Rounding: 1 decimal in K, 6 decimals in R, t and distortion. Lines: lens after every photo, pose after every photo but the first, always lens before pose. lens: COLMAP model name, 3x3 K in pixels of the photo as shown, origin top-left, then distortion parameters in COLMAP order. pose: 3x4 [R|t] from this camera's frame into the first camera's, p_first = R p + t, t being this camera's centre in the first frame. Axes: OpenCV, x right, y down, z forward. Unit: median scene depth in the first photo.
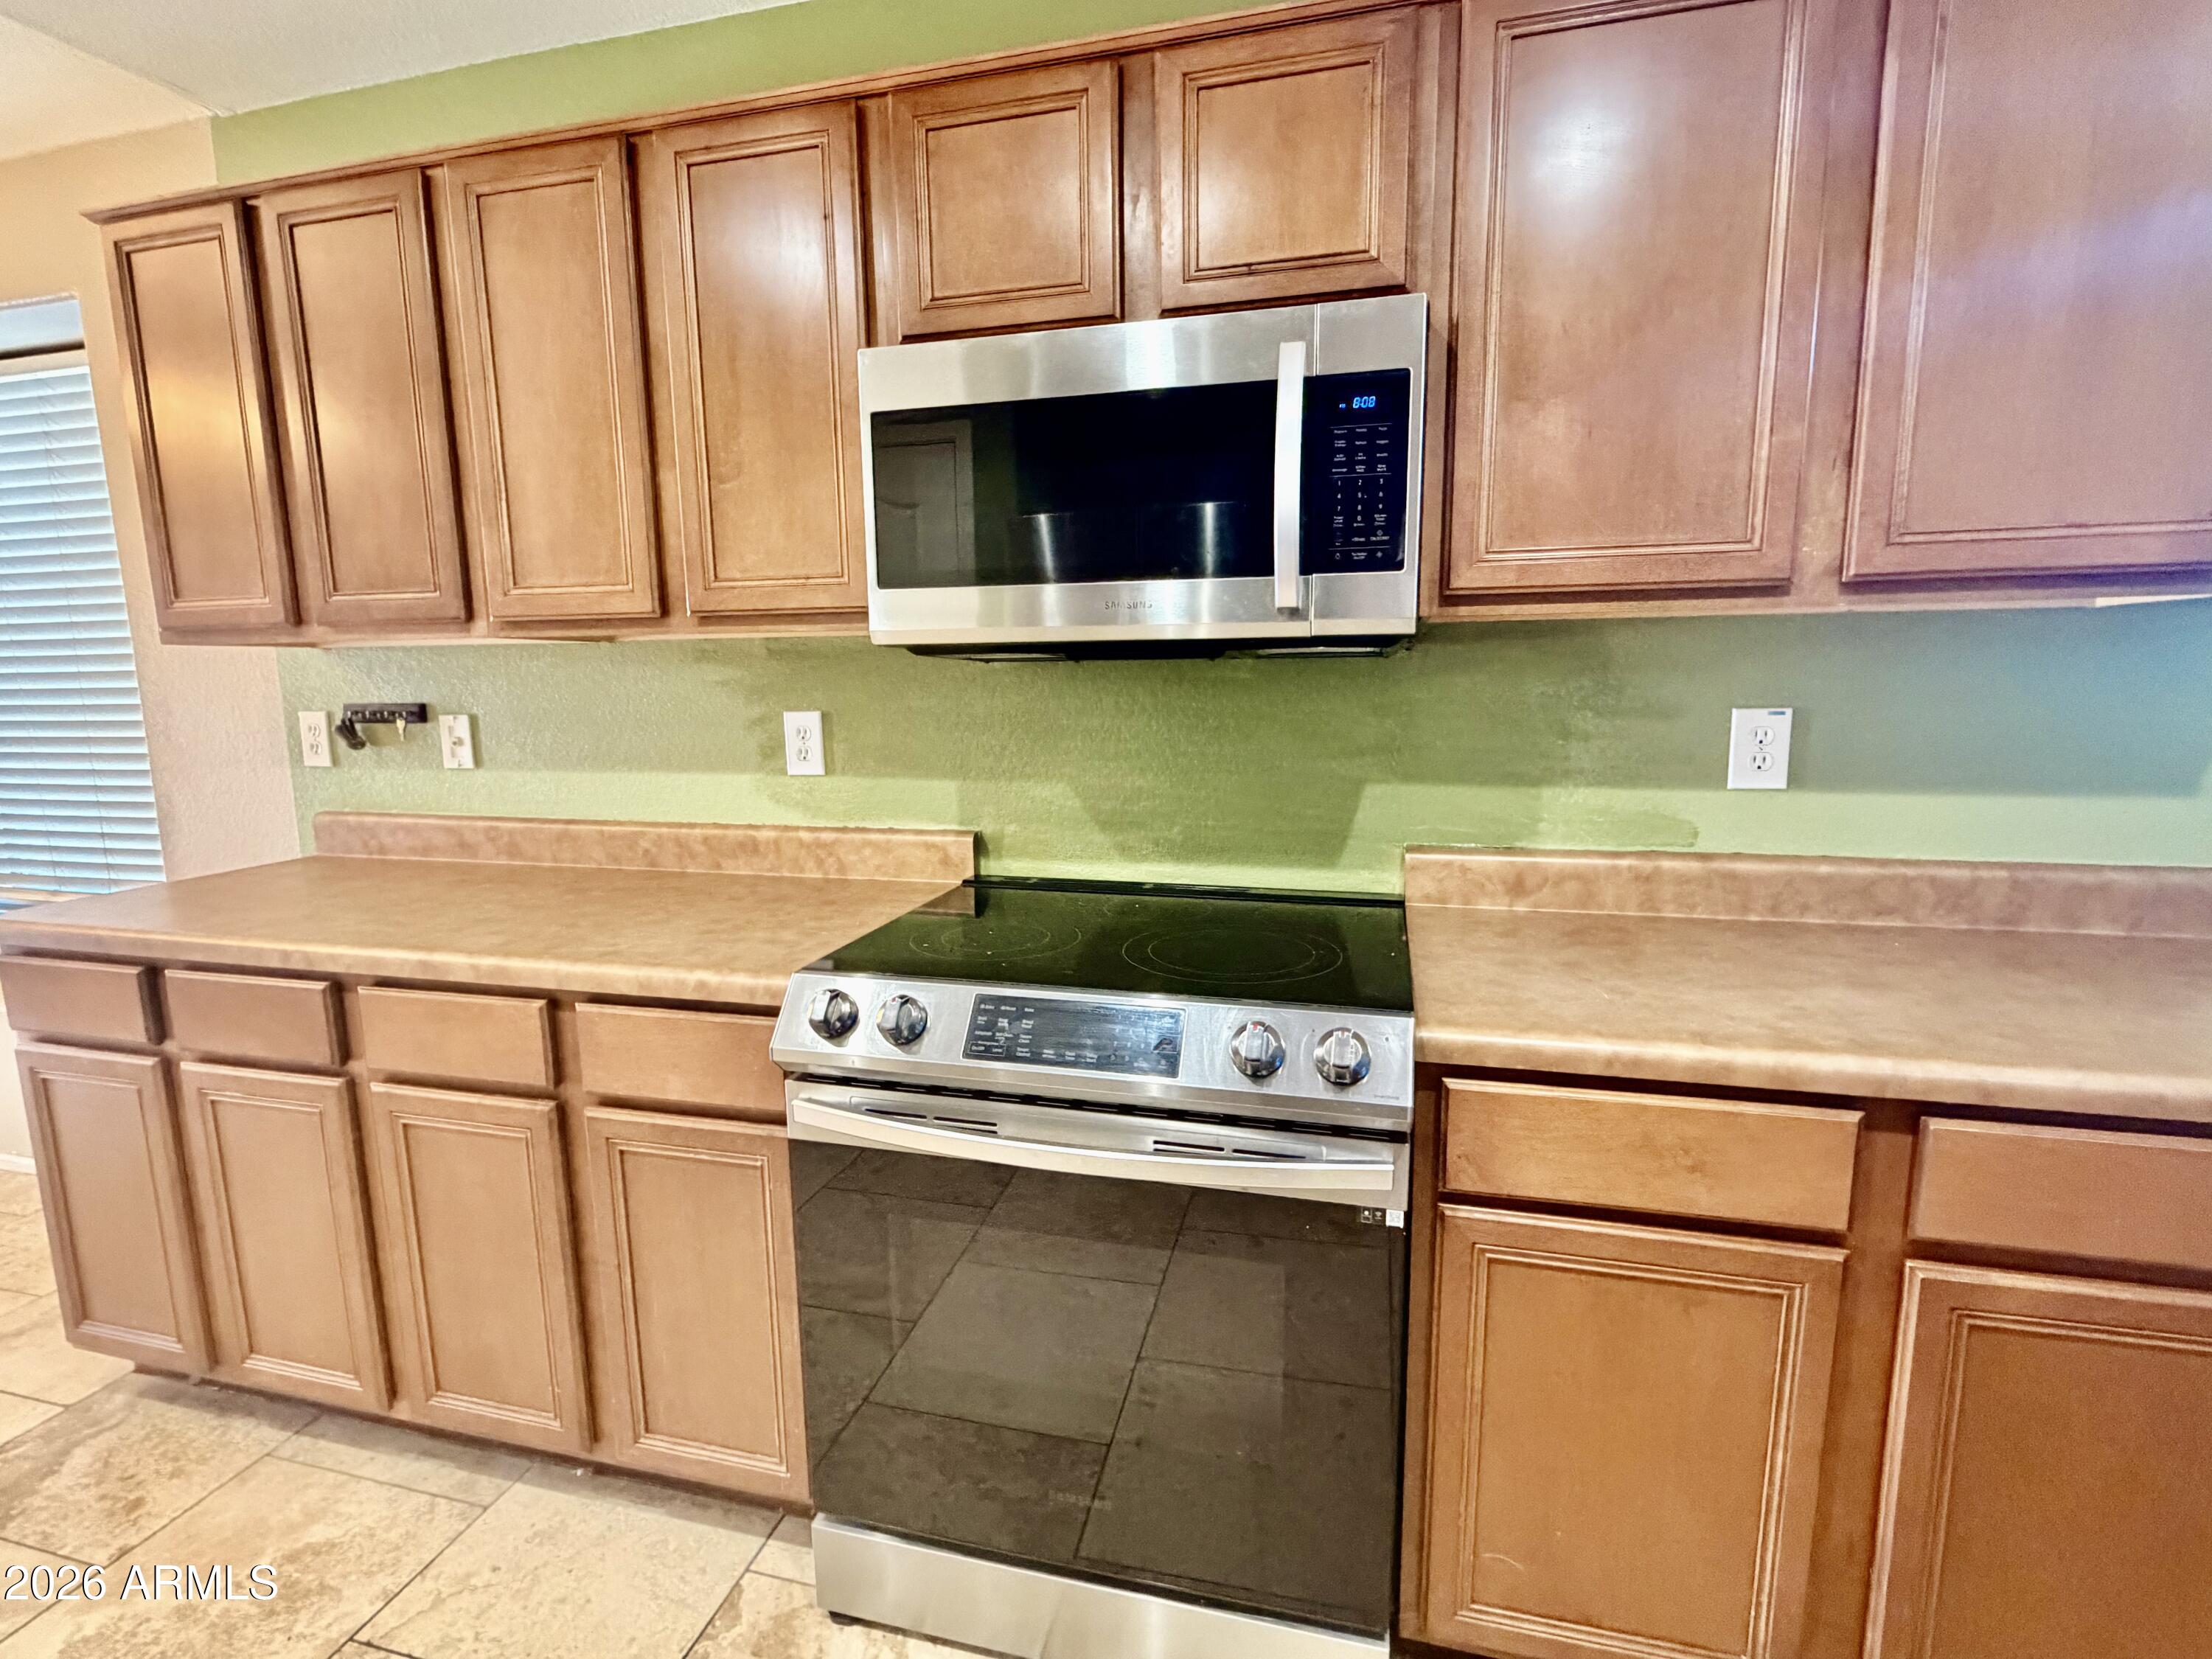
lens RADIAL K [[1017.1, 0, 1109.8], [0, 1017.1, 830.2], [0, 0, 1]] dist [-0.011473, 0.000256]
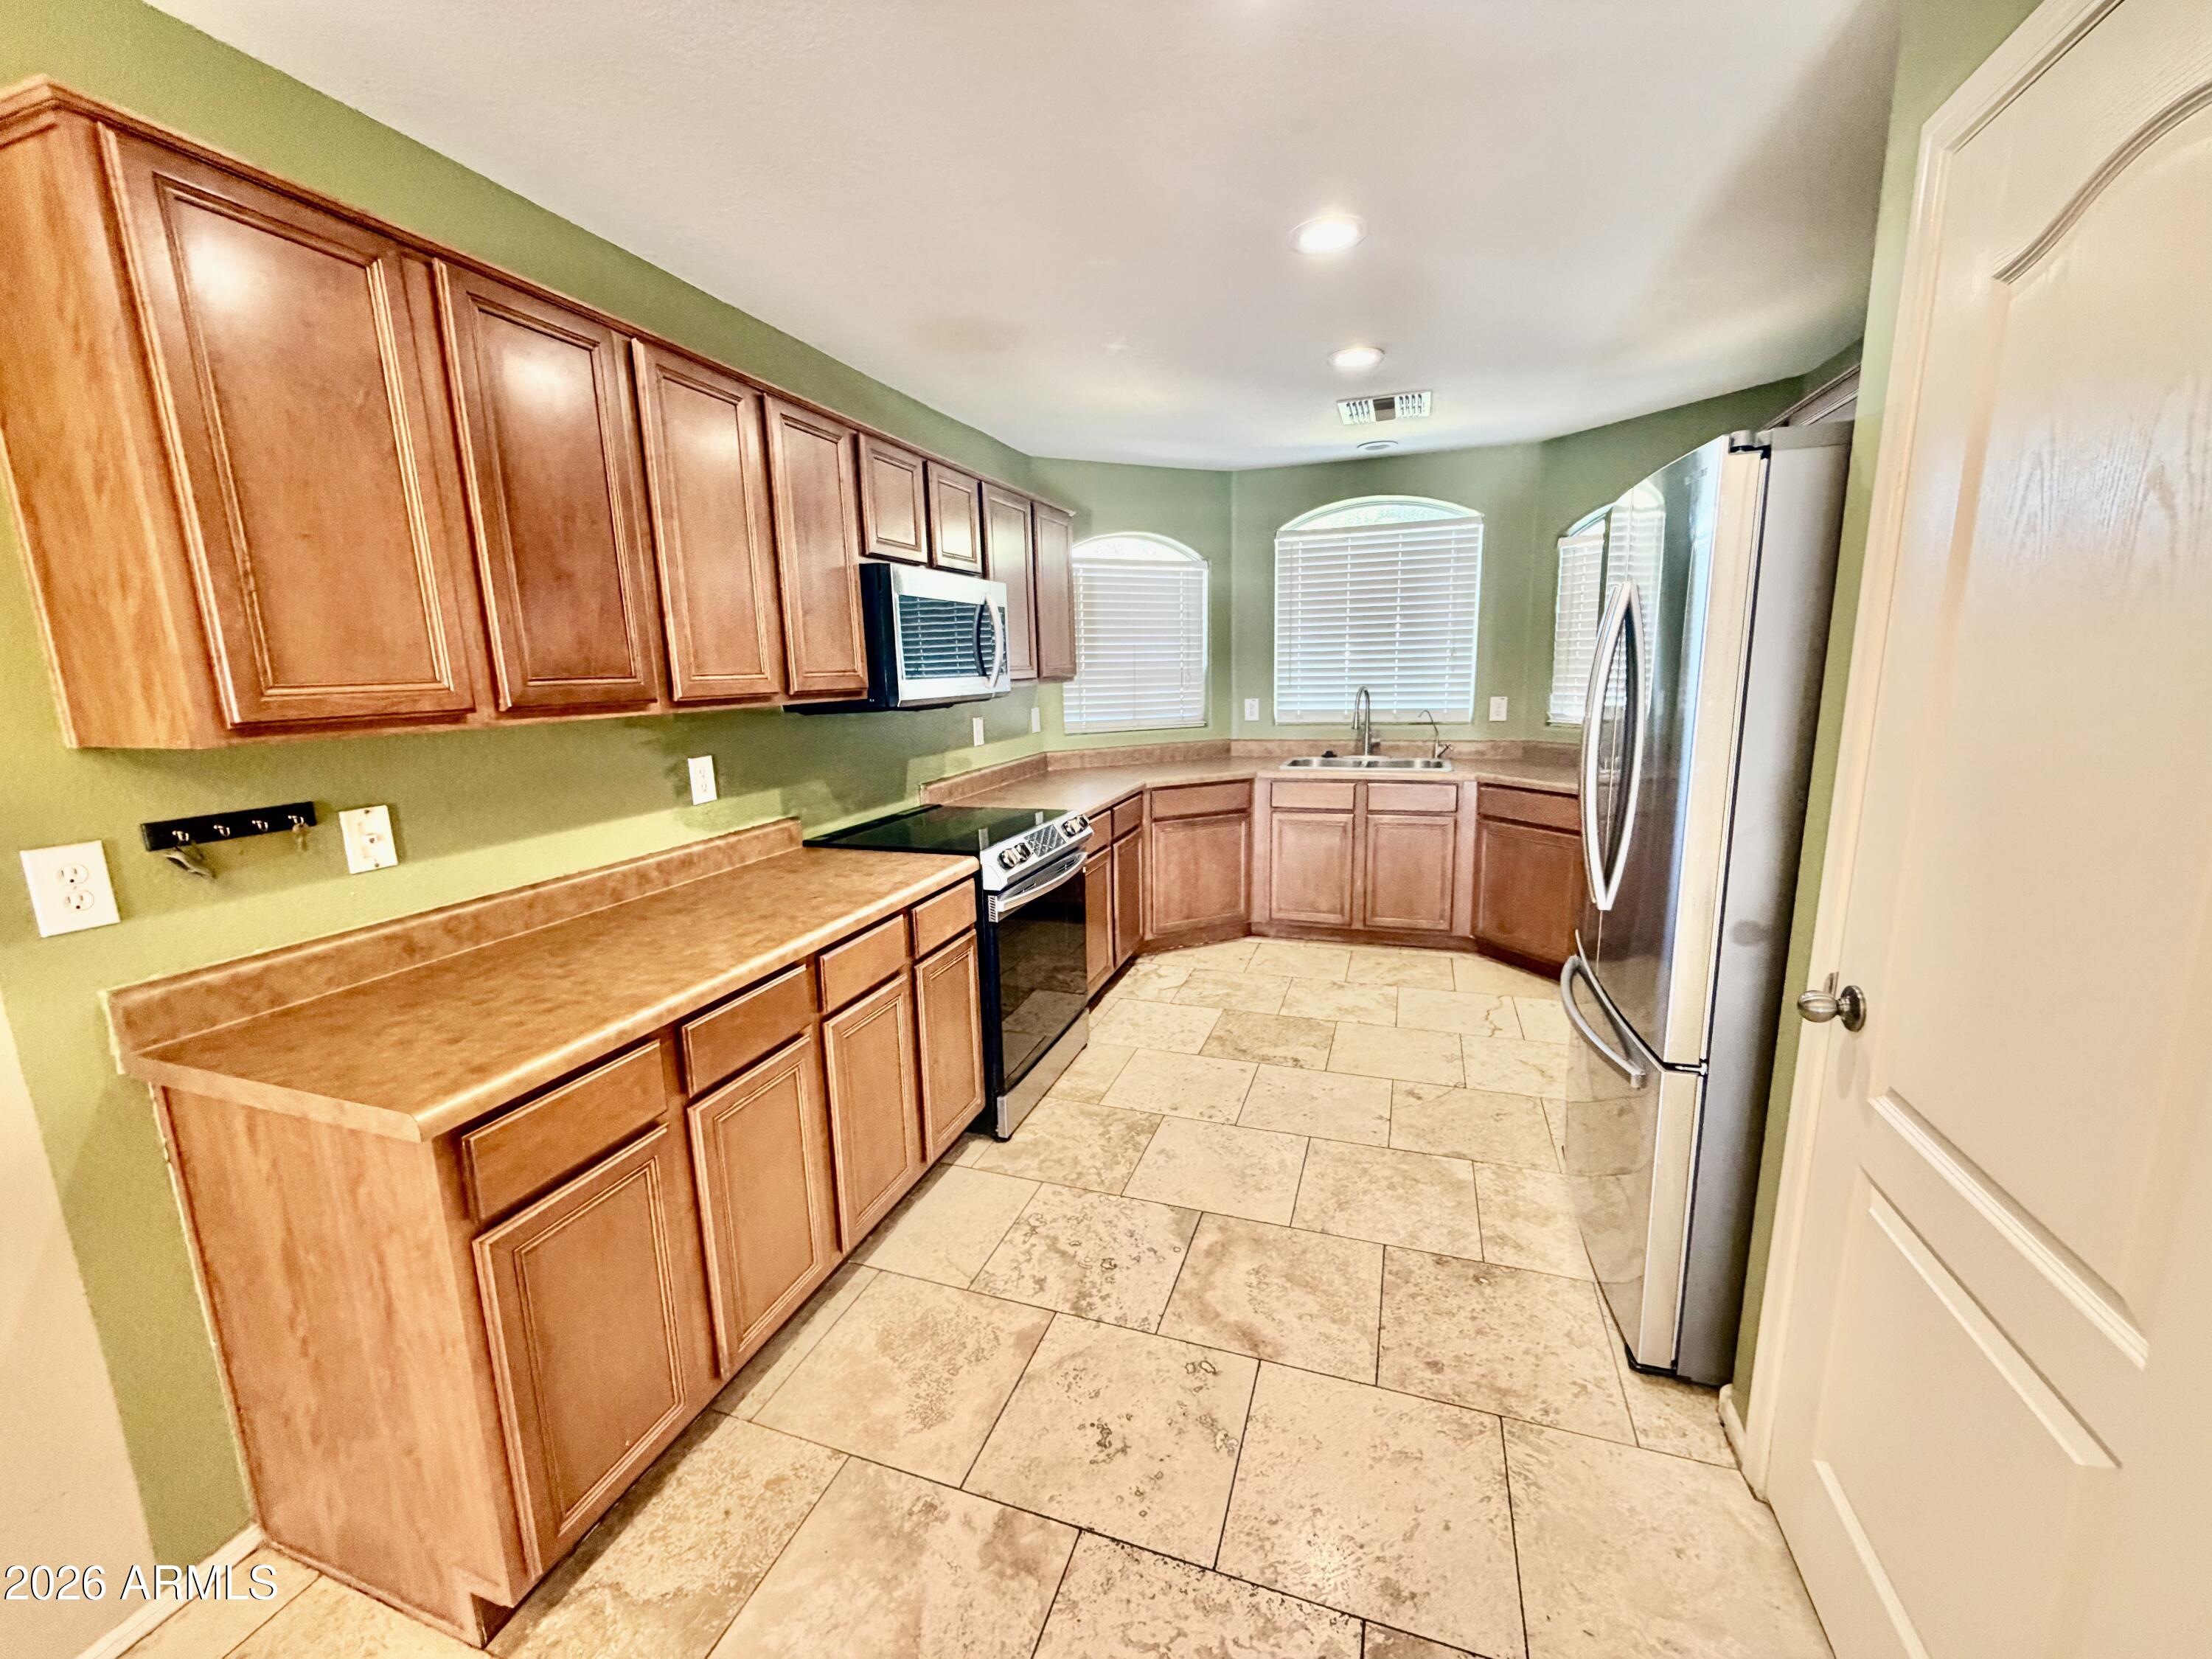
lens RADIAL K [[878.7, 0, 1096.6], [0, 878.7, 830.5], [0, 0, 1]] dist [-0.000650, -0.000359]
pose [[0.102400, -0.176501, 0.978960, -1.414377], [0.176131, 0.971800, 0.156786, -0.109767], [-0.979026, 0.156370, 0.130600, 0.310909]]
